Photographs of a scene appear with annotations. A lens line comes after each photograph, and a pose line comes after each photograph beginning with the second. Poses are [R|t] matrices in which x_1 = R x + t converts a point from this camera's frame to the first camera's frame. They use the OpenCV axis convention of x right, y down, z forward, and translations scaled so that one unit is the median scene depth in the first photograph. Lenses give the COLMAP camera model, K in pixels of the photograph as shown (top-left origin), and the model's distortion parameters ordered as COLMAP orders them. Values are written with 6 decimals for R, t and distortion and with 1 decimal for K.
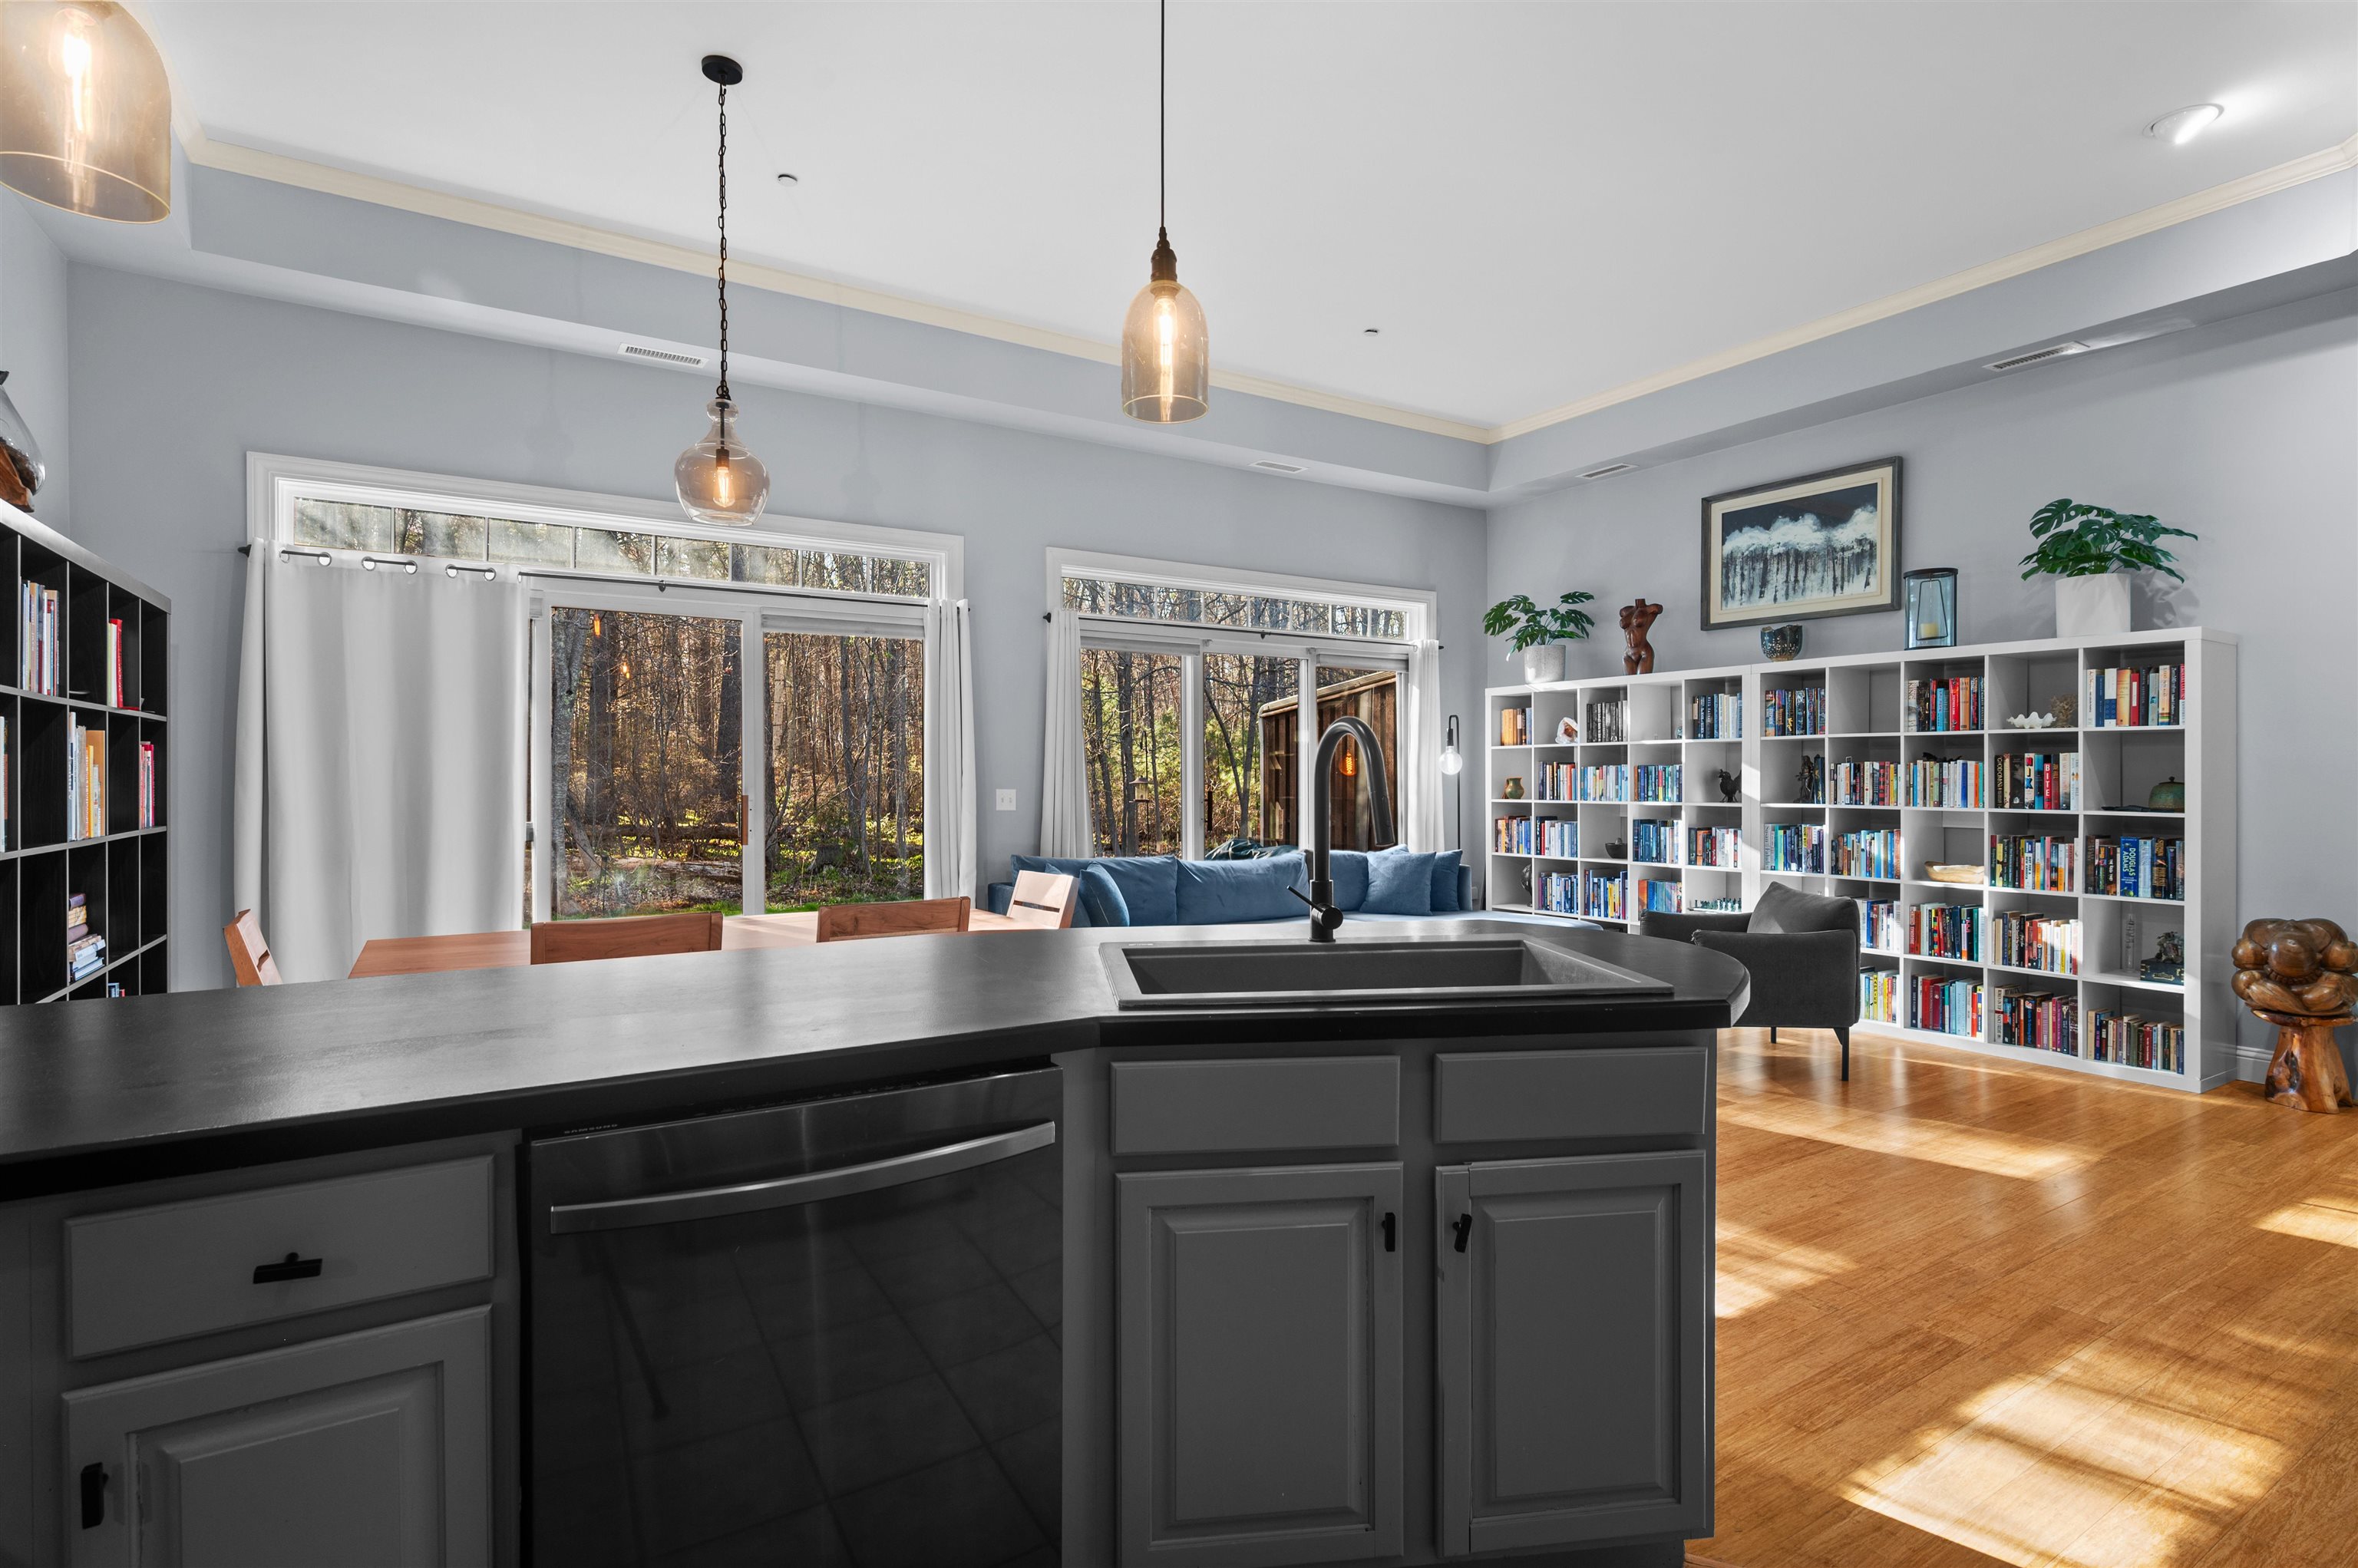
lens RADIAL K [[1139.5, 0, 1169.4], [0, 1139.5, 787.9], [0, 0, 1]] dist [-0.012484, 0.001063]
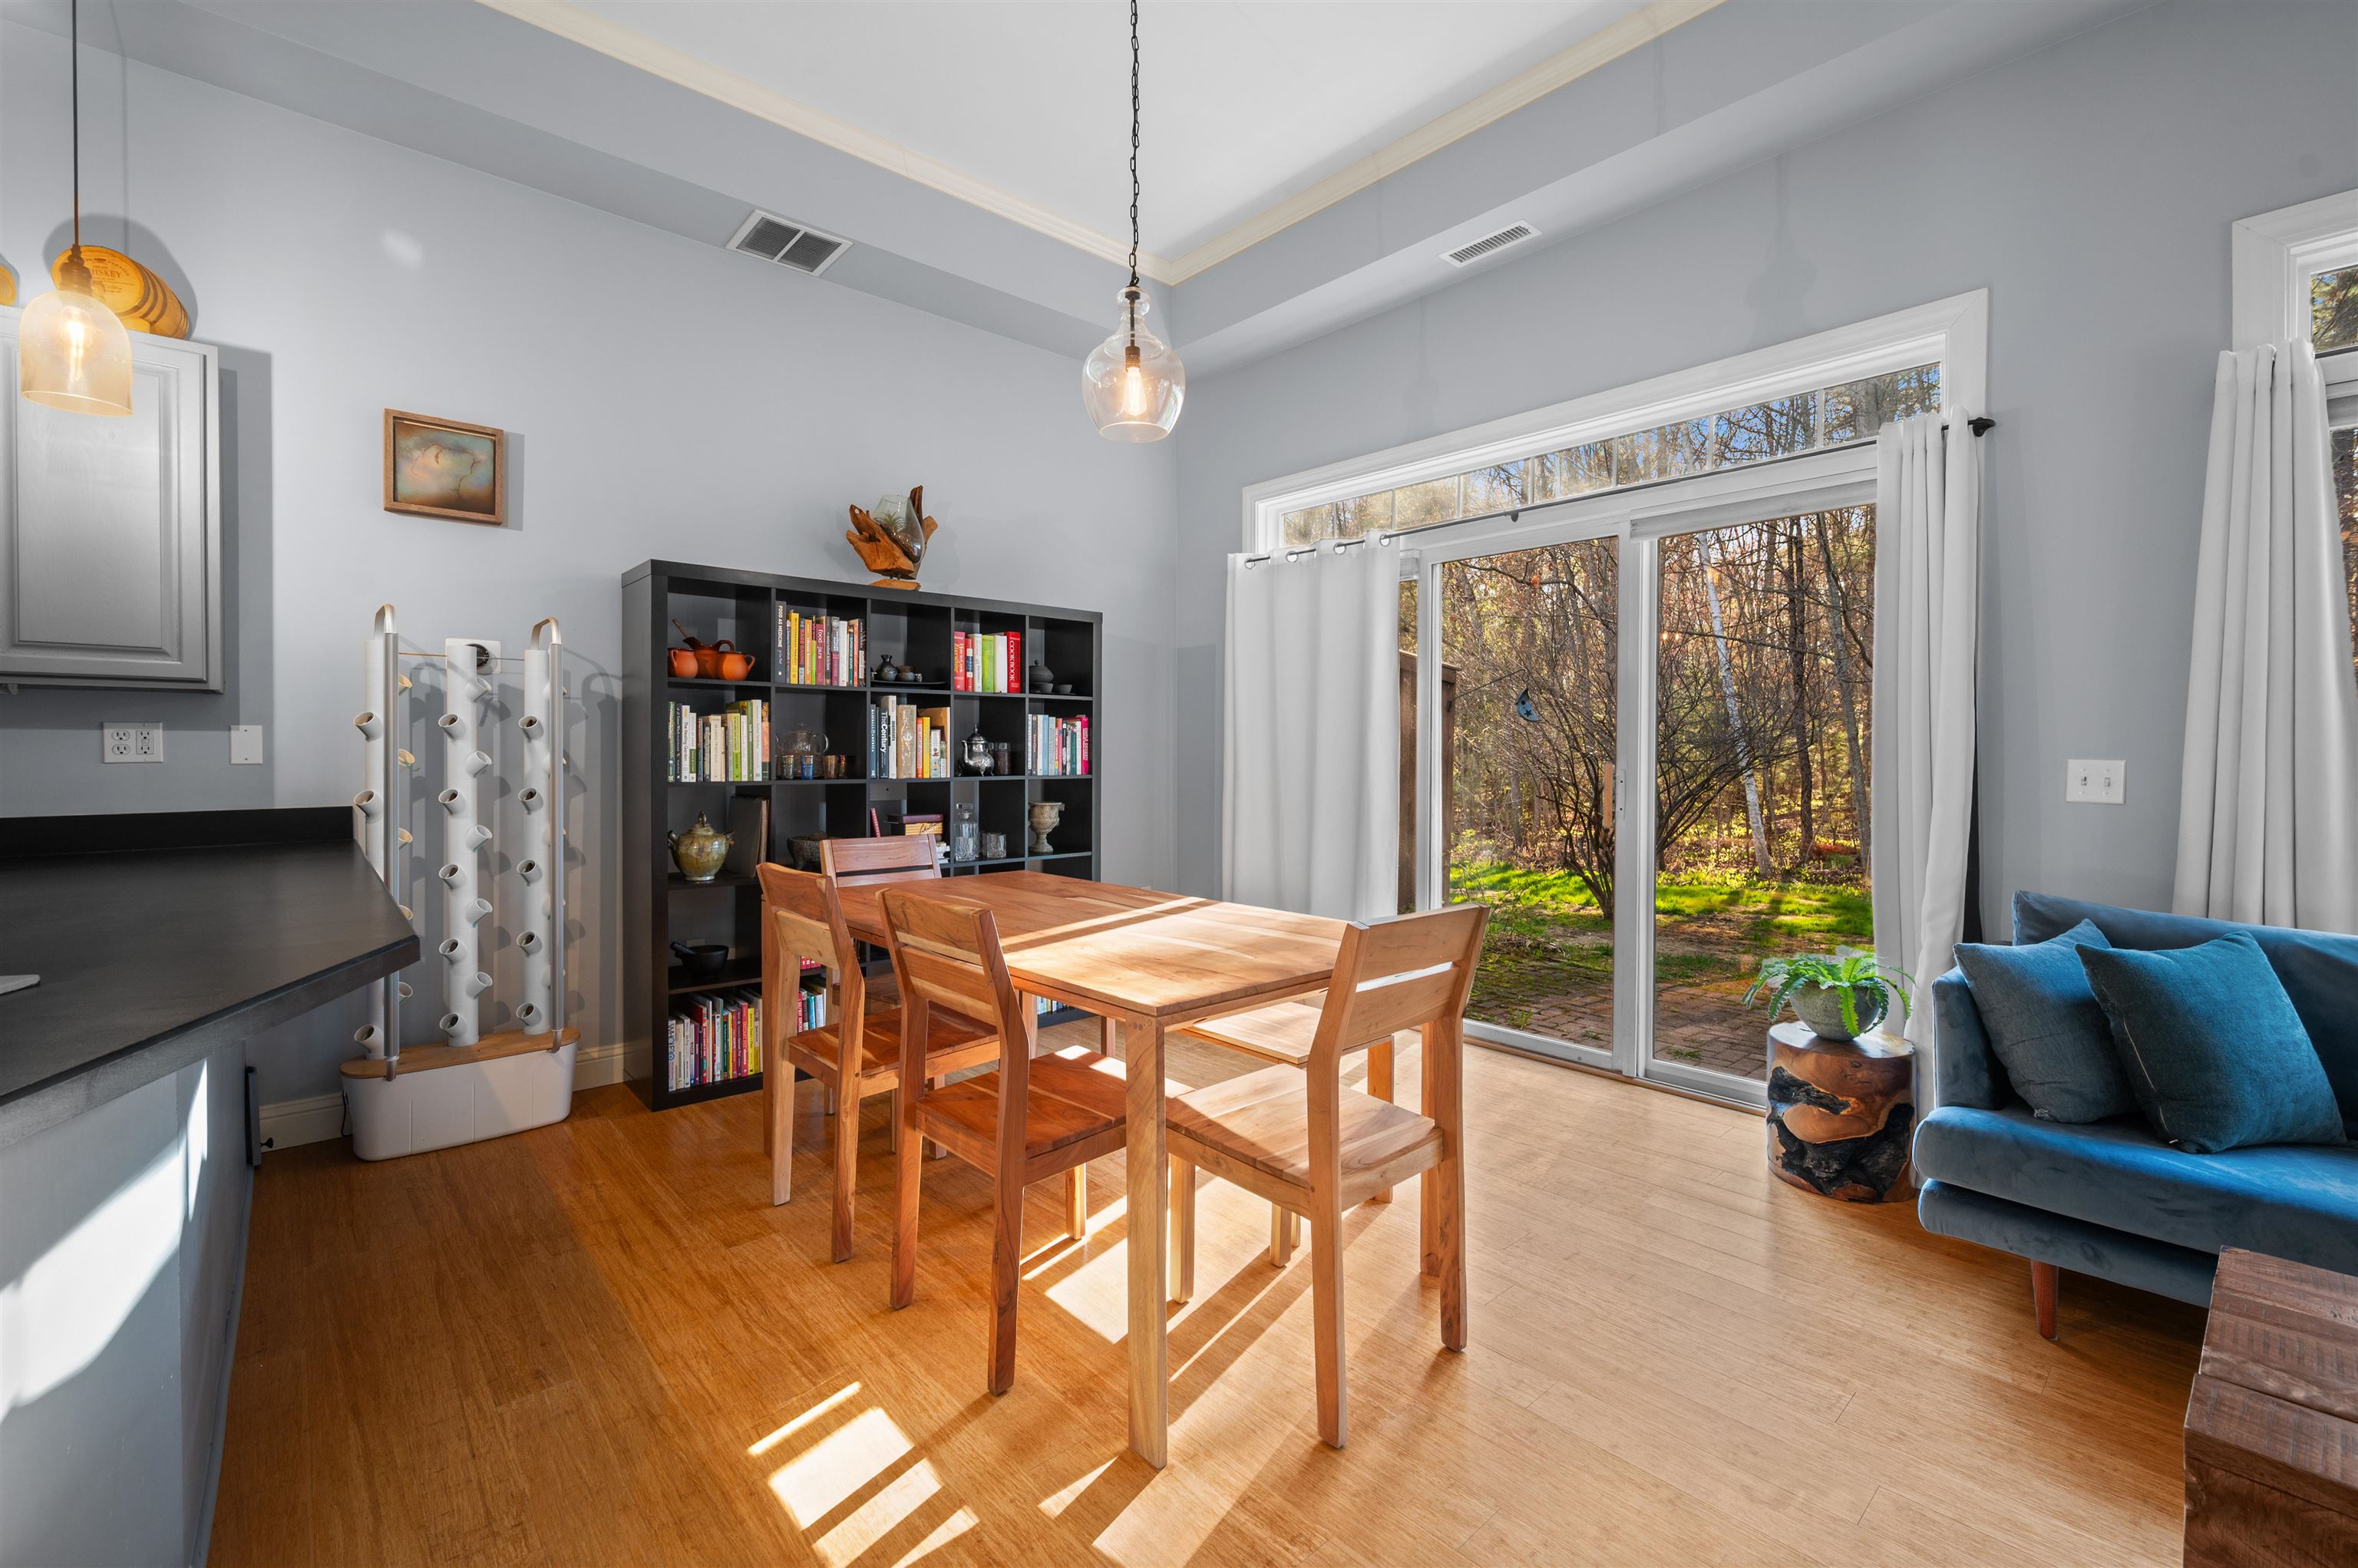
lens RADIAL K [[988.8, 0, 1177.9], [0, 988.8, 769.6], [0, 0, 1]] dist [-0.000785, 0.001138]
pose [[0.176264, 0.019146, -0.984157, 0.219947], [-0.013169, 0.999767, 0.017091, 0.003450], [0.984255, 0.009948, 0.176475, 0.561628]]
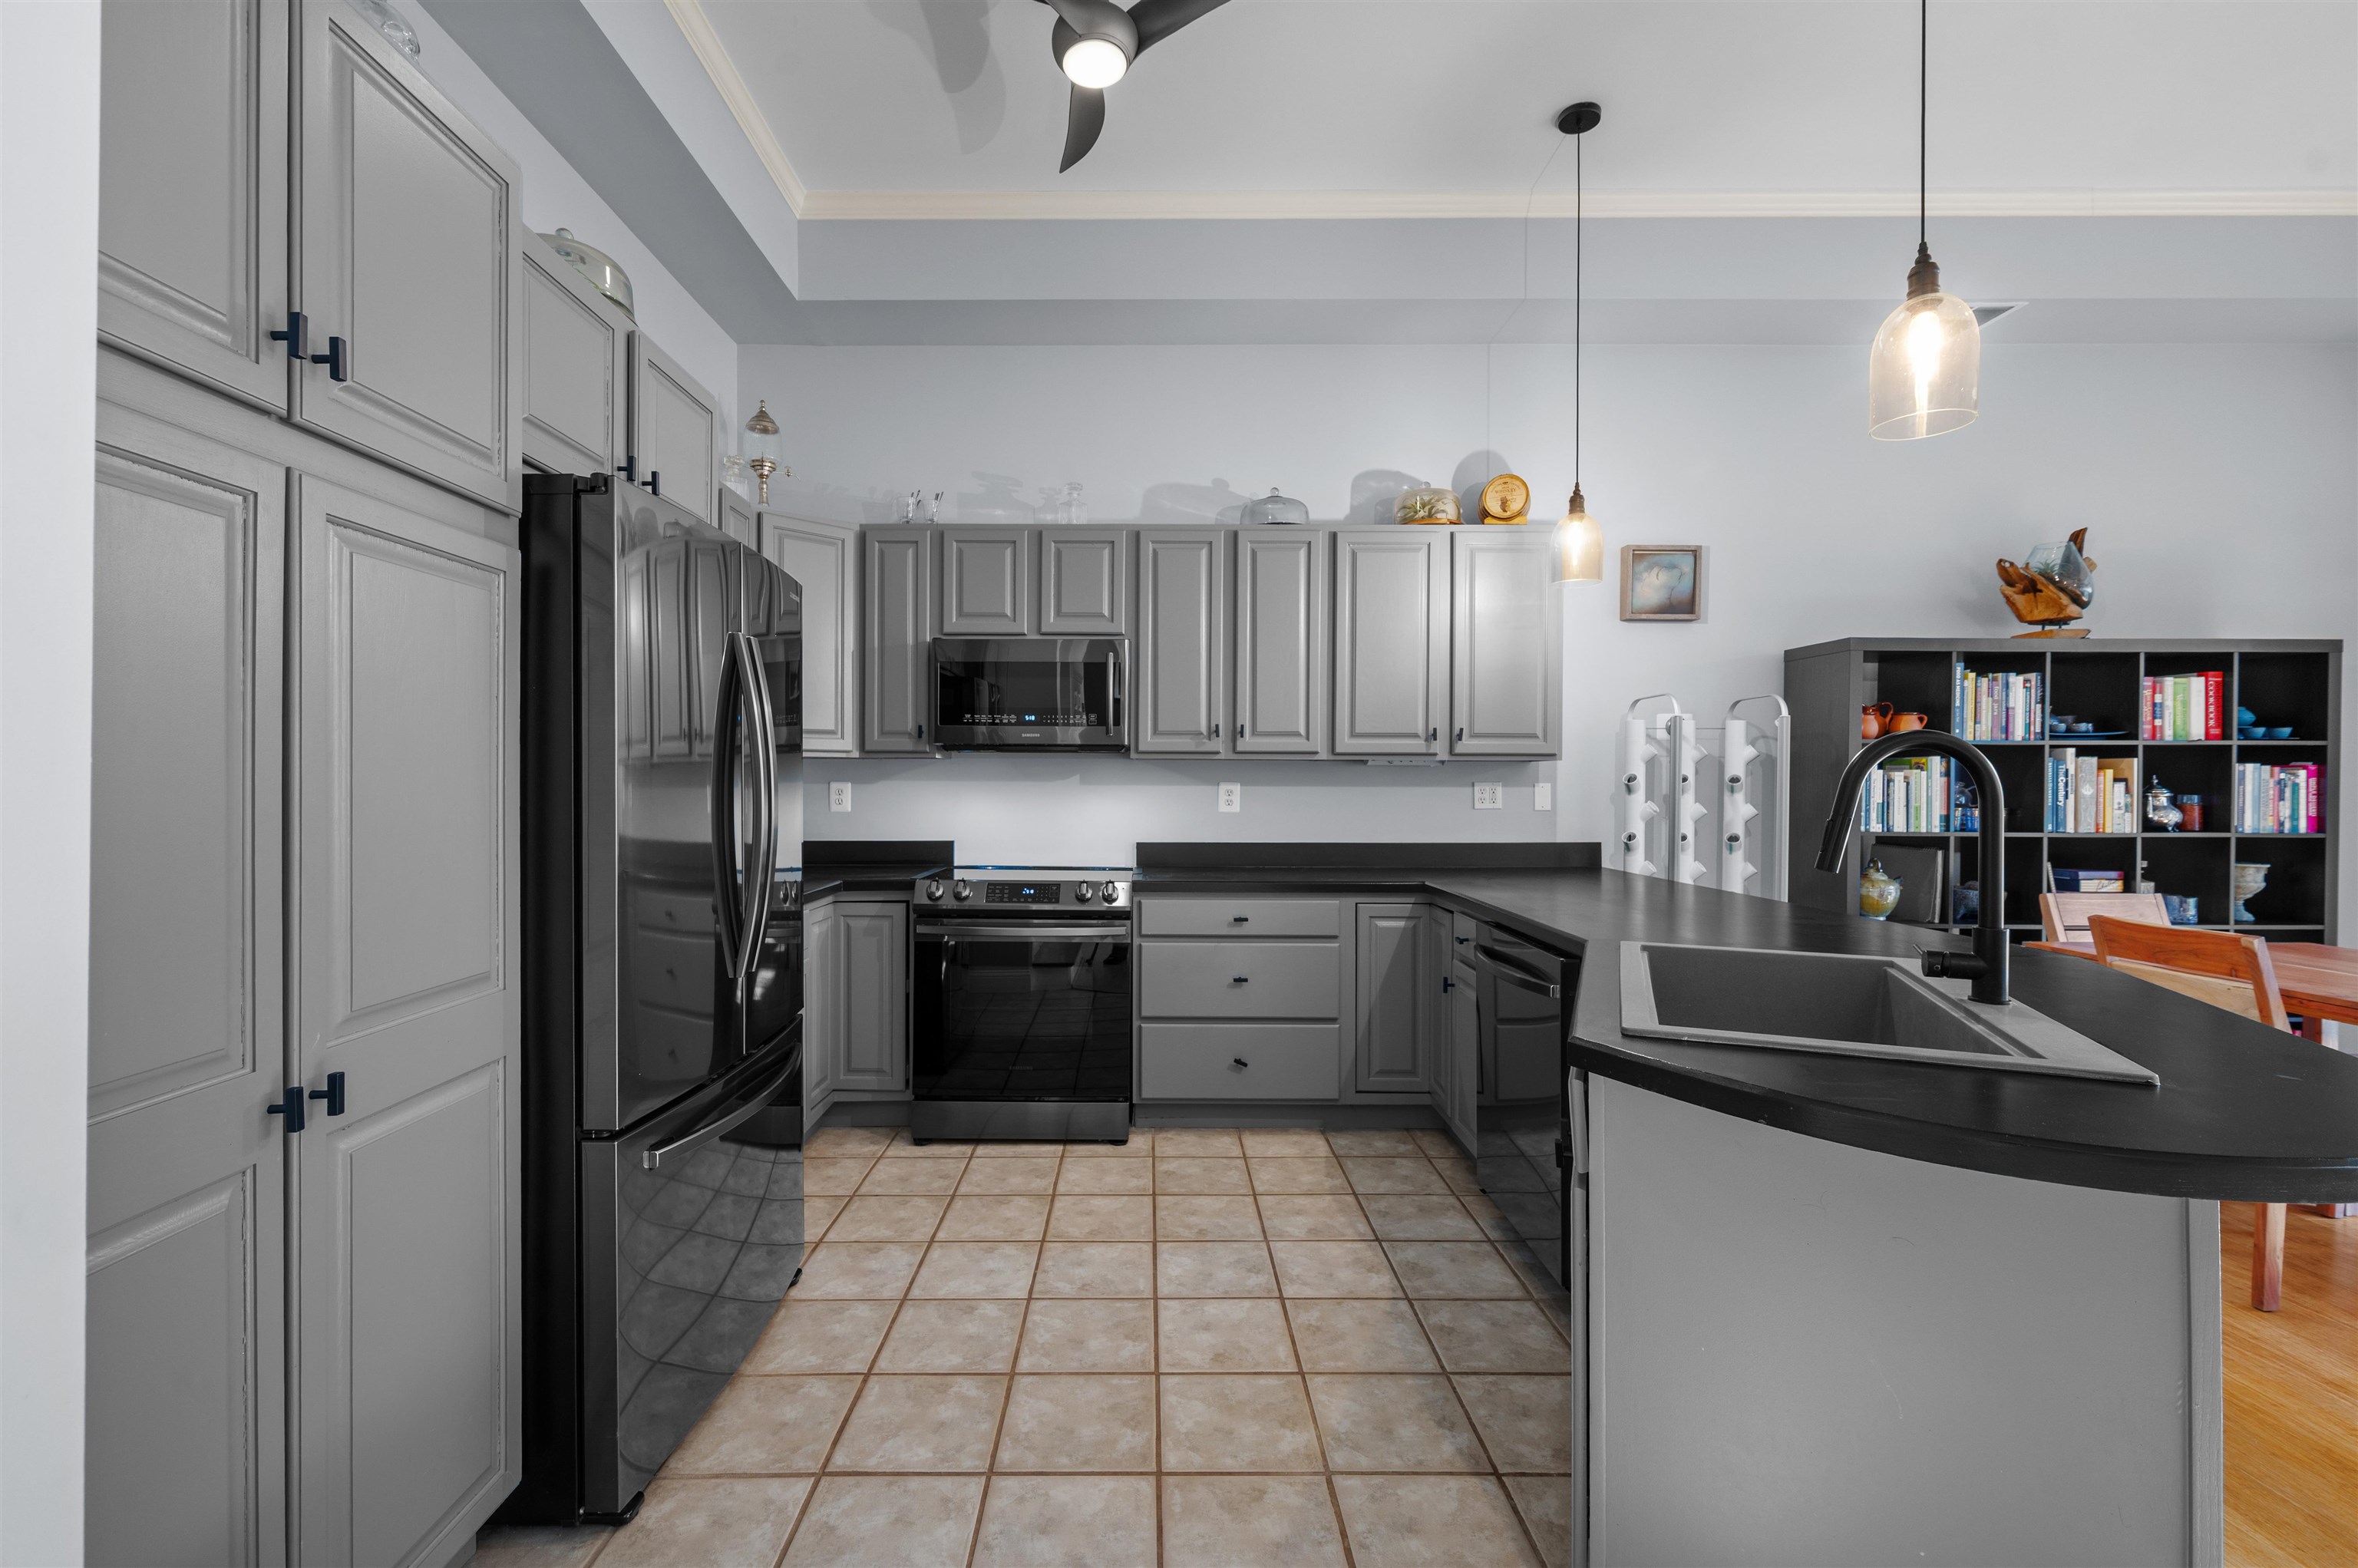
lens RADIAL K [[988.8, 0, 1169.7], [0, 988.8, 783.2], [0, 0, 1]] dist [-0.000785, 0.001138]
pose [[-0.520876, 0.000992, -0.853632, 0.392543], [-0.012620, 0.999881, 0.008862, -0.007429], [0.853539, 0.015389, -0.520802, 0.326315]]
